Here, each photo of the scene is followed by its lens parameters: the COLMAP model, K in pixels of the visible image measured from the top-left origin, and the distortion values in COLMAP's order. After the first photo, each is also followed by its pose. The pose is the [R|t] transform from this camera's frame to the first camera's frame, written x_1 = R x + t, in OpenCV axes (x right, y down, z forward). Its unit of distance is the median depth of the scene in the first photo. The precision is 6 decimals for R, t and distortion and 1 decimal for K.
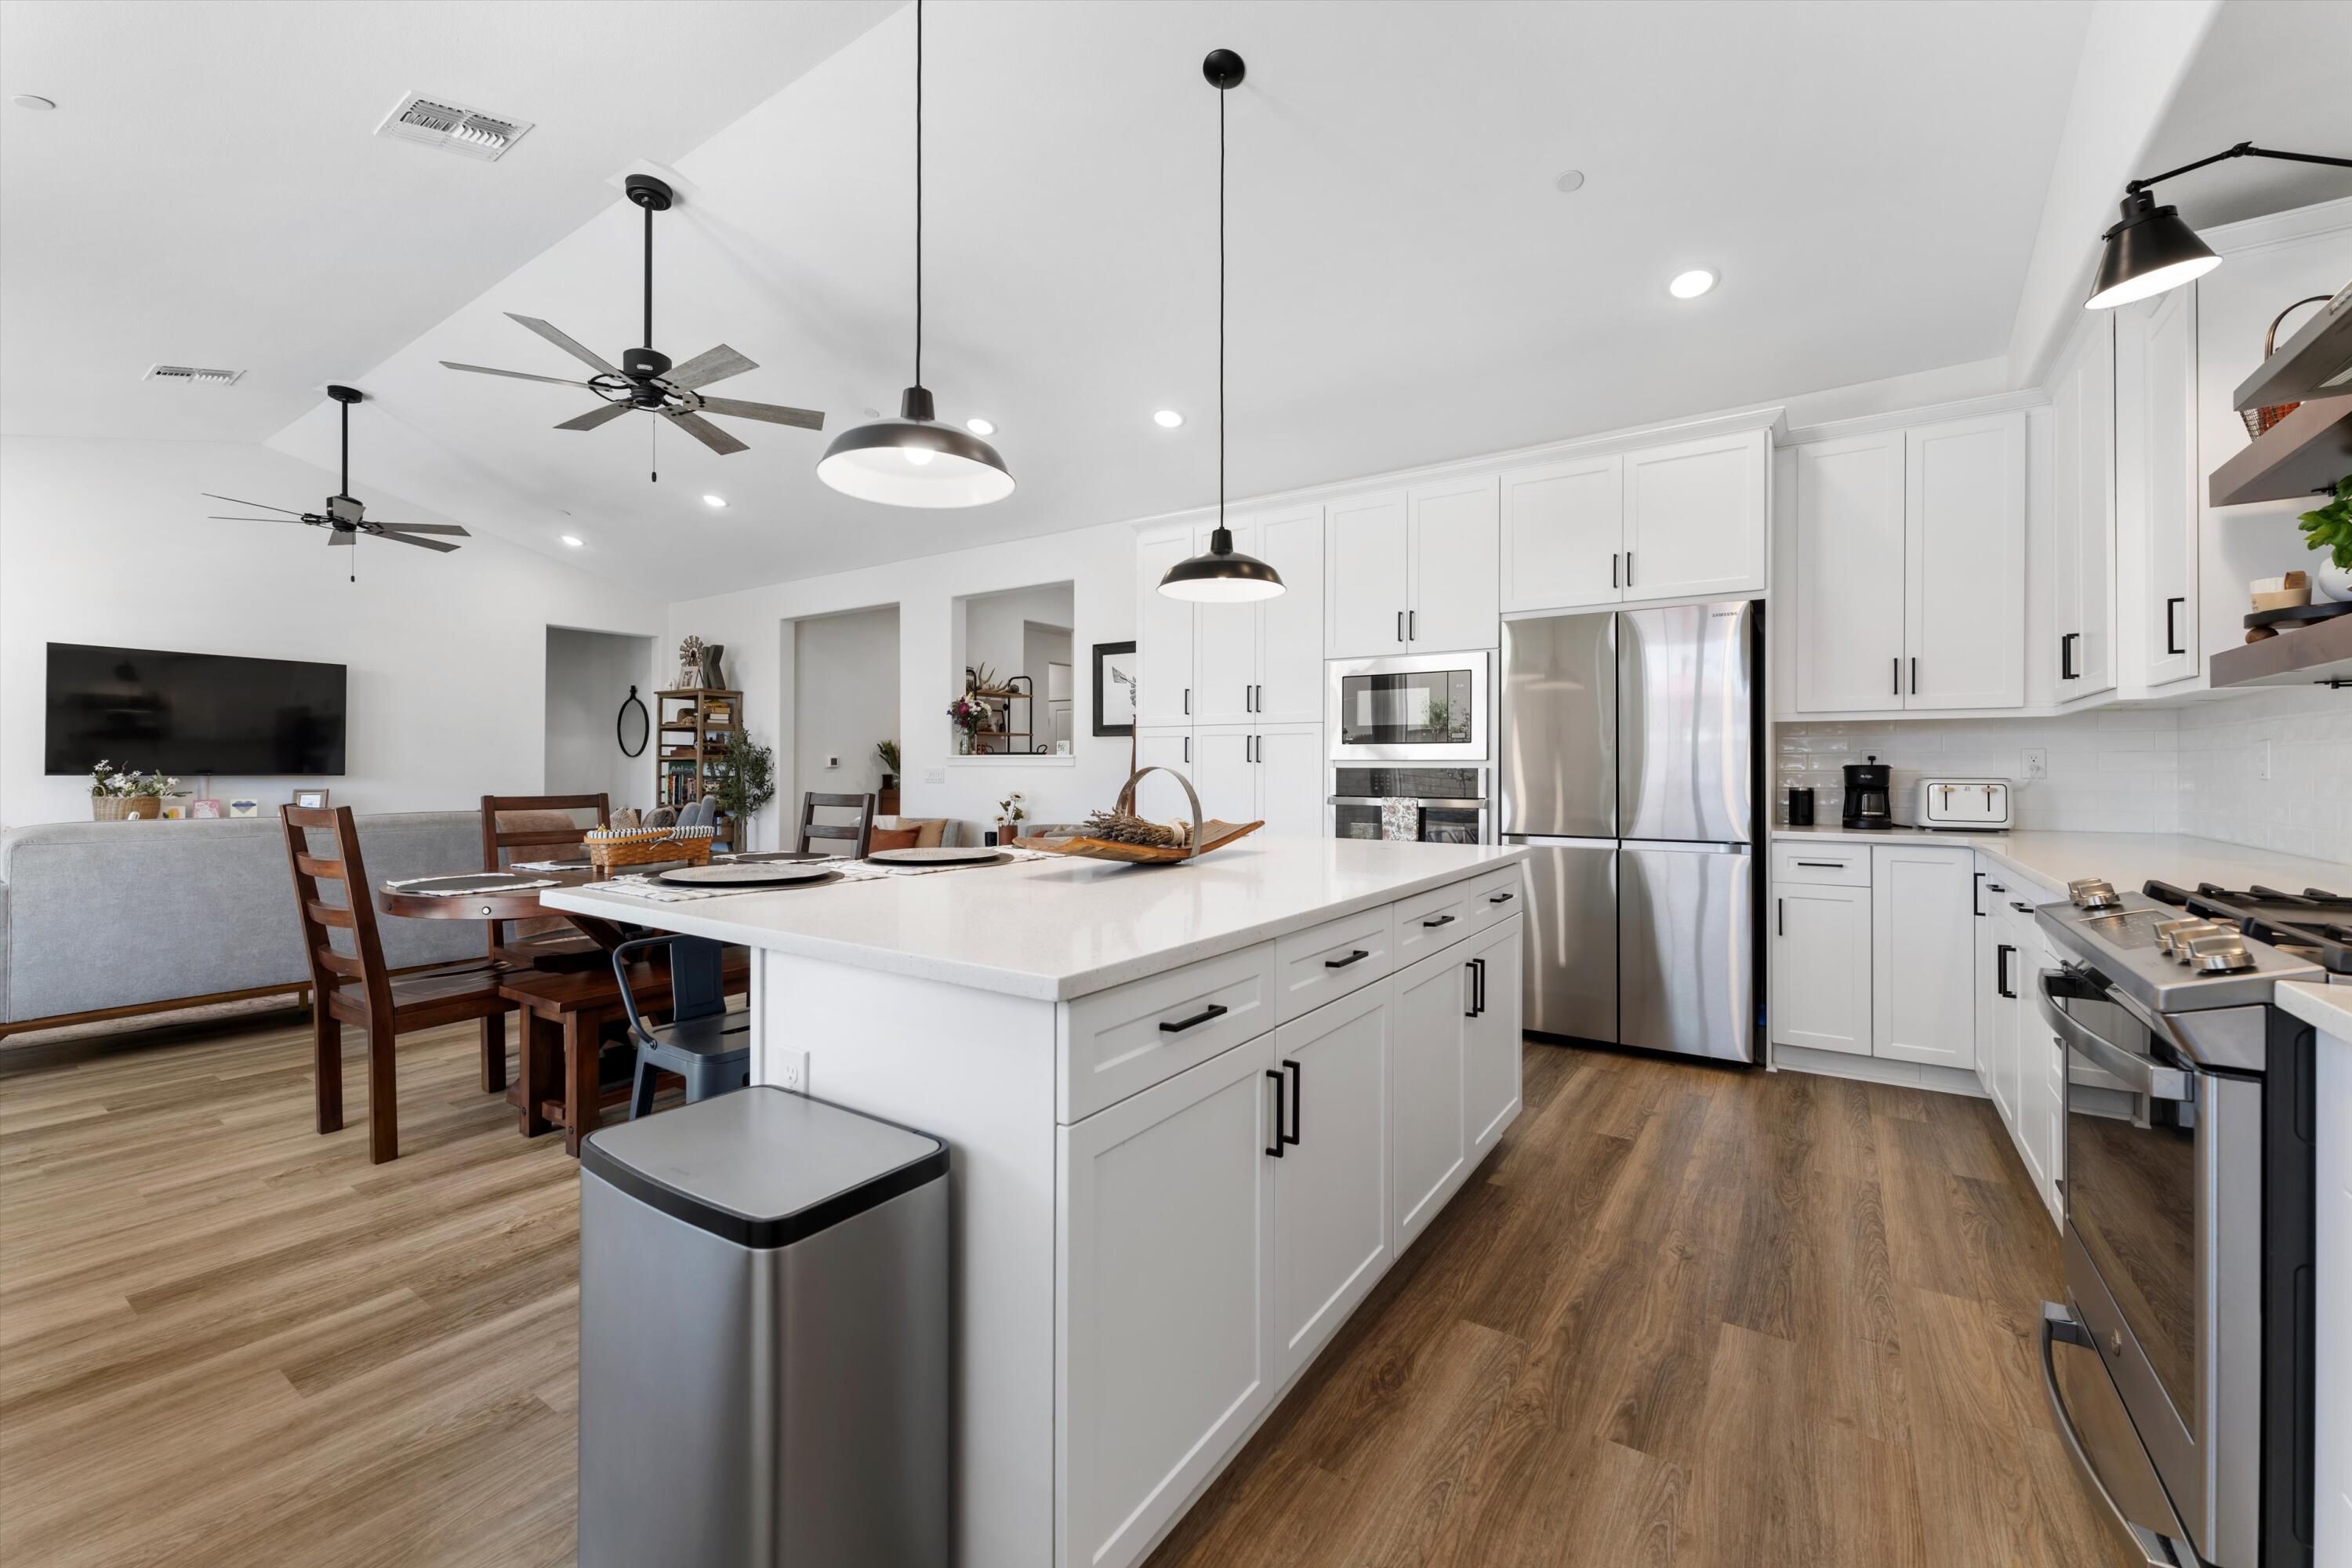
lens RADIAL K [[948.0, 0, 1163.6], [0, 948.0, 769.8], [0, 0, 1]] dist [0.002180, 0.000594]
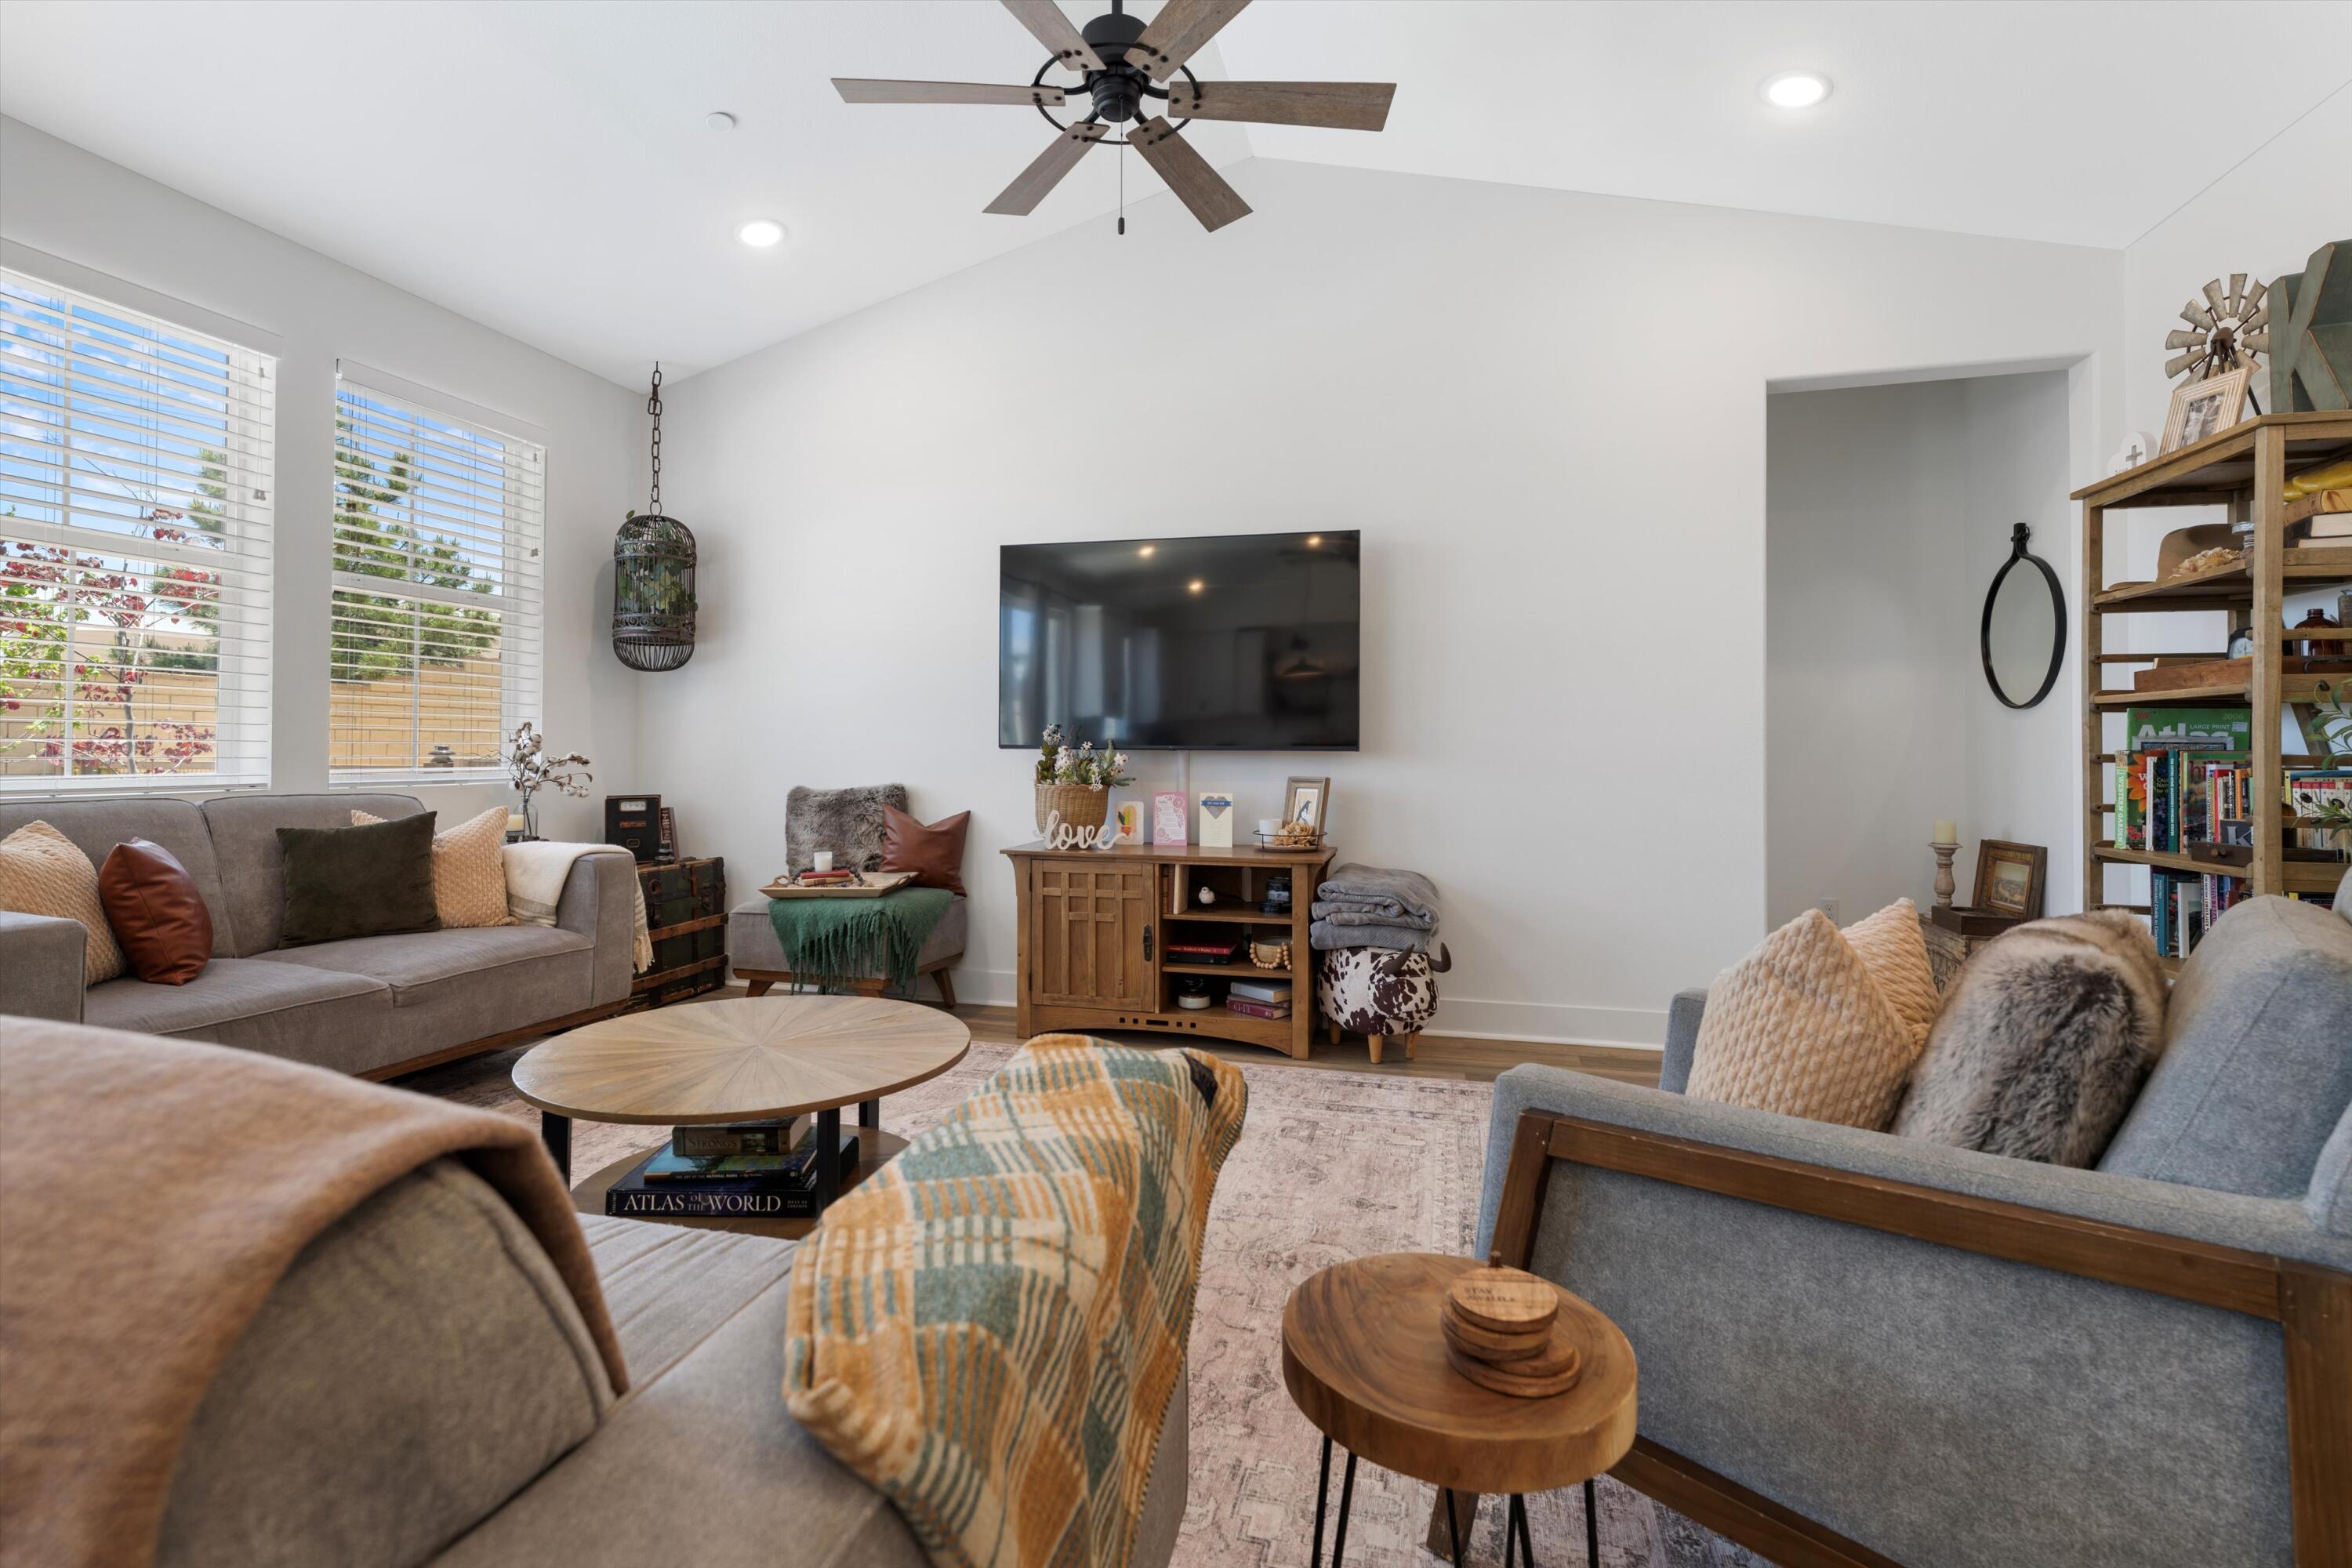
lens RADIAL K [[1066.9, 0, 1173.3], [0, 1066.9, 735.5], [0, 0, 1]] dist [-0.002525, -0.000057]
pose [[0.342752, -0.016151, -0.939287, -0.426139], [-0.002553, 0.999832, -0.018124, 0.009472], [0.939423, 0.008610, 0.342653, 0.828961]]
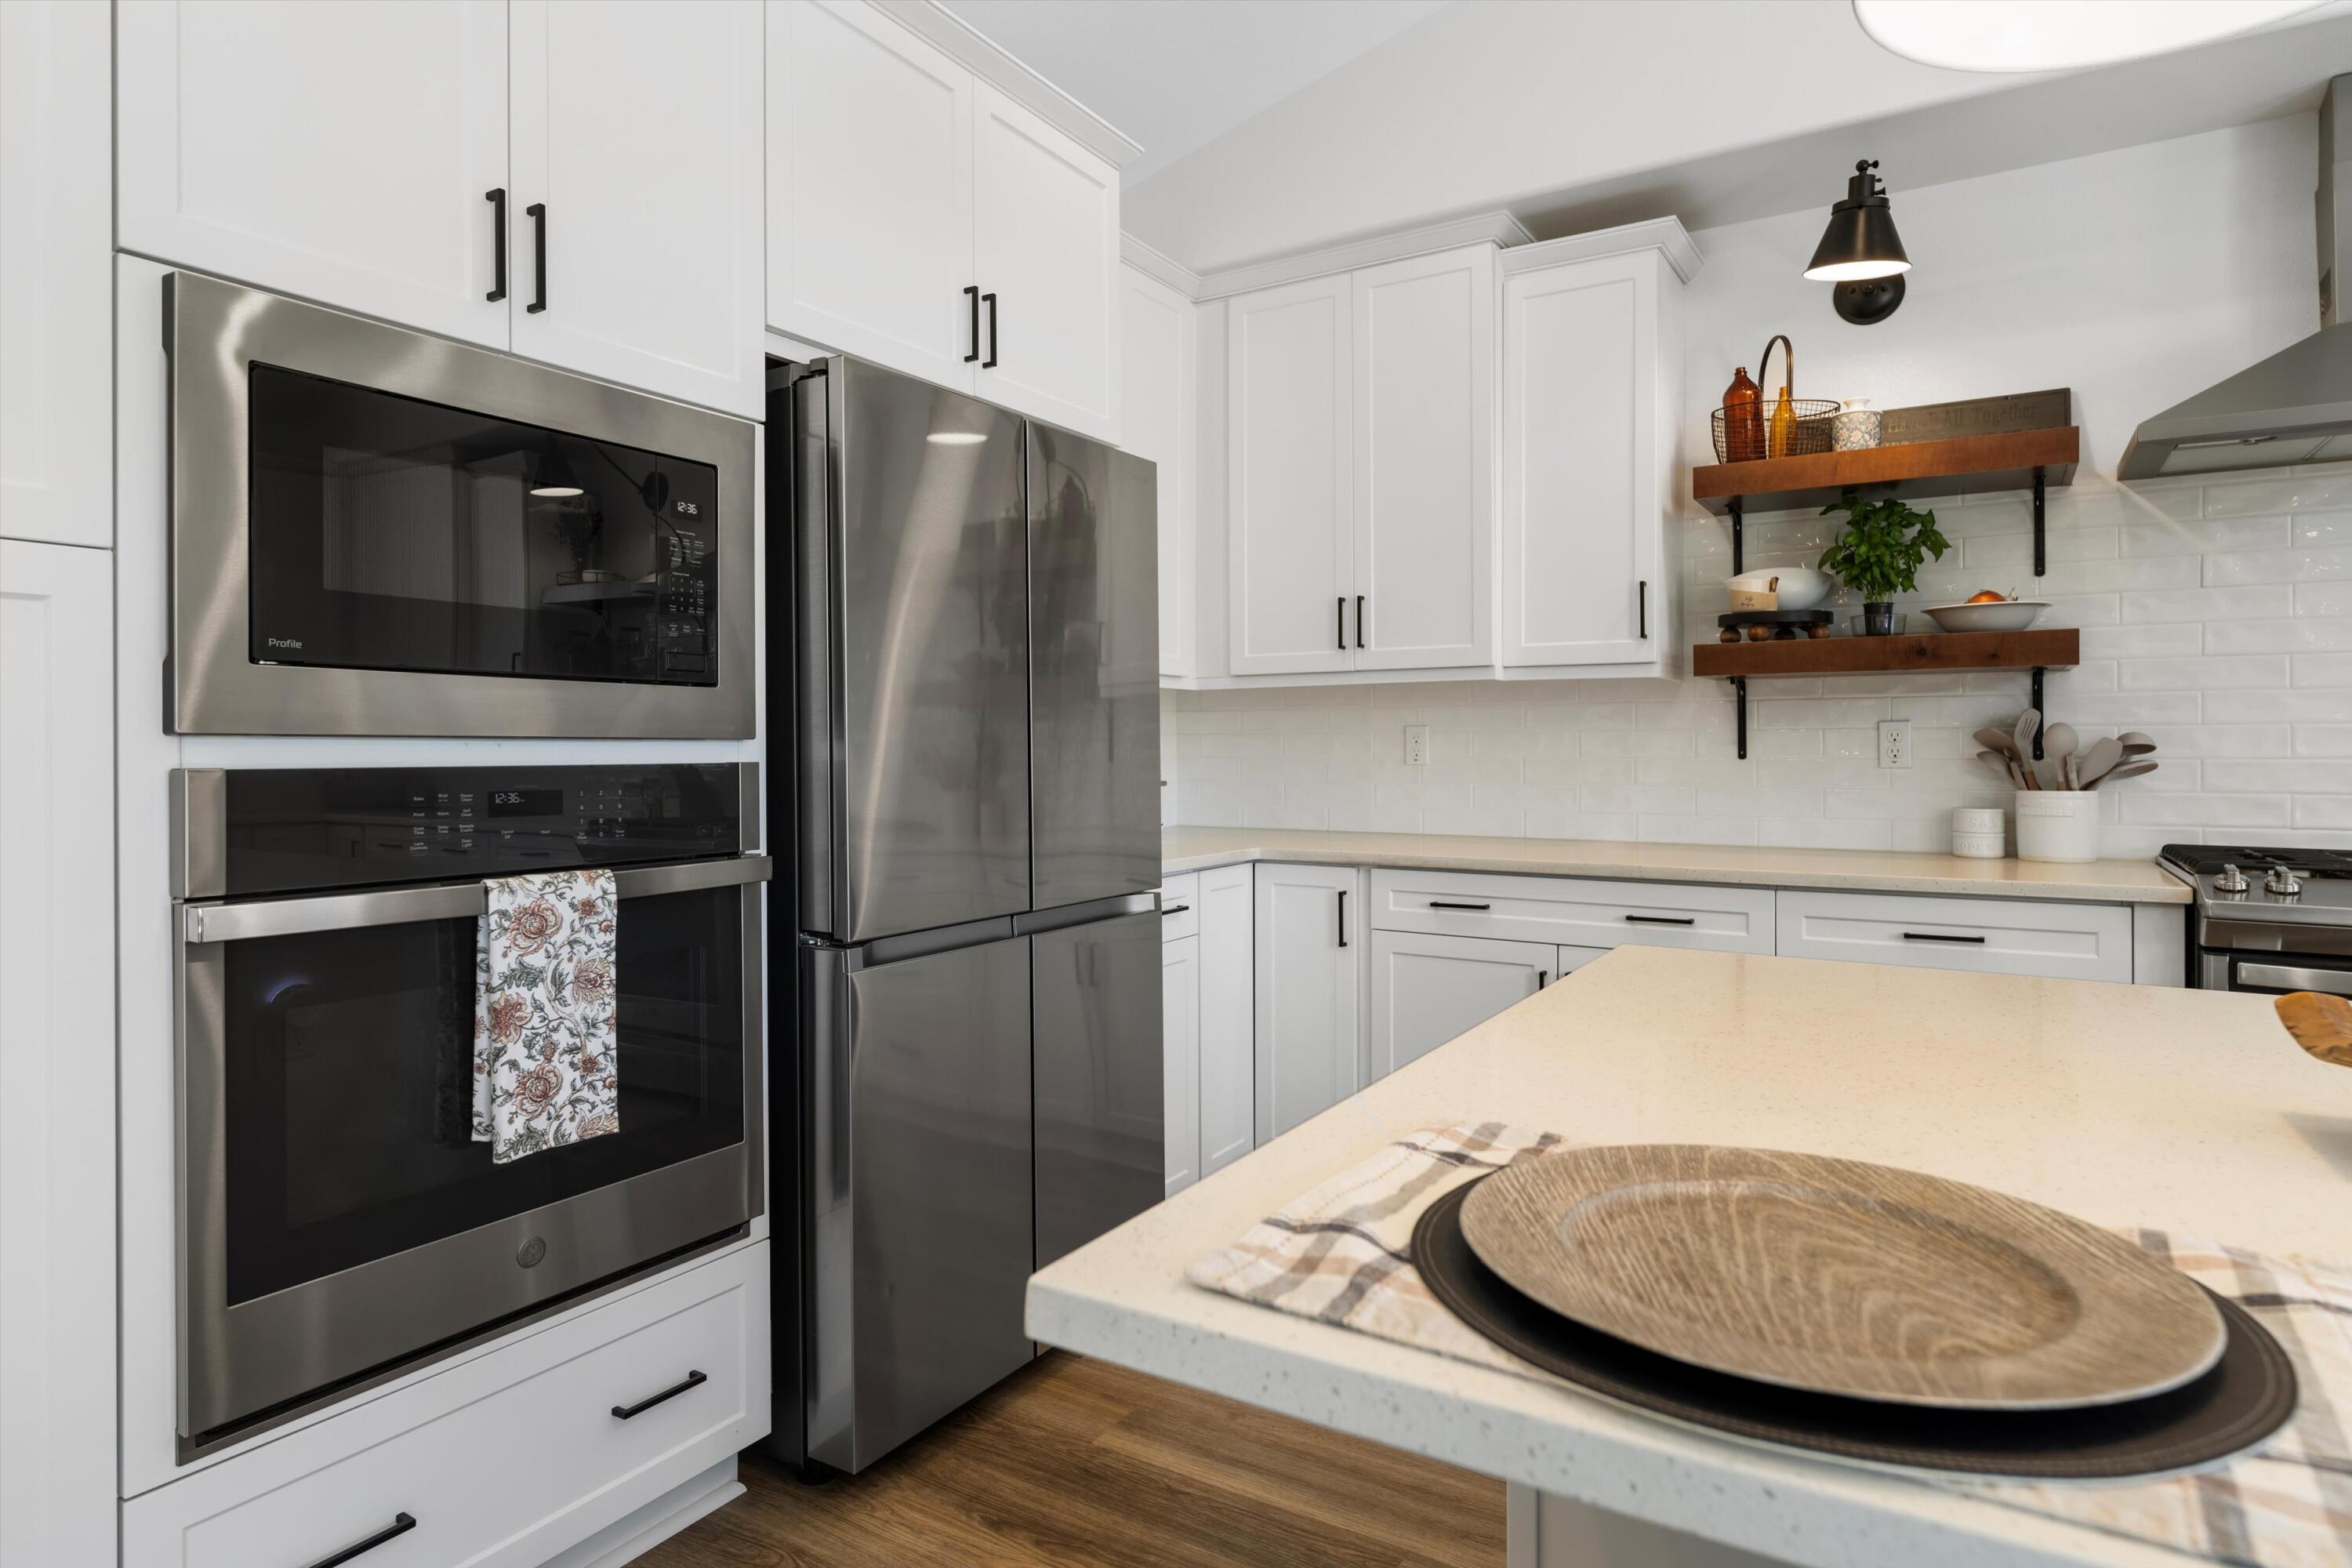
lens RADIAL K [[1315.3, 0, 1181.2], [0, 1315.3, 749.9], [0, 0, 1]] dist [0.000930, 0.000735]
pose [[-0.064876, -0.002747, 0.997890, -0.097987], [0.003547, 0.999989, 0.002983, -0.005011], [-0.997887, 0.003733, -0.064866, 0.590537]]
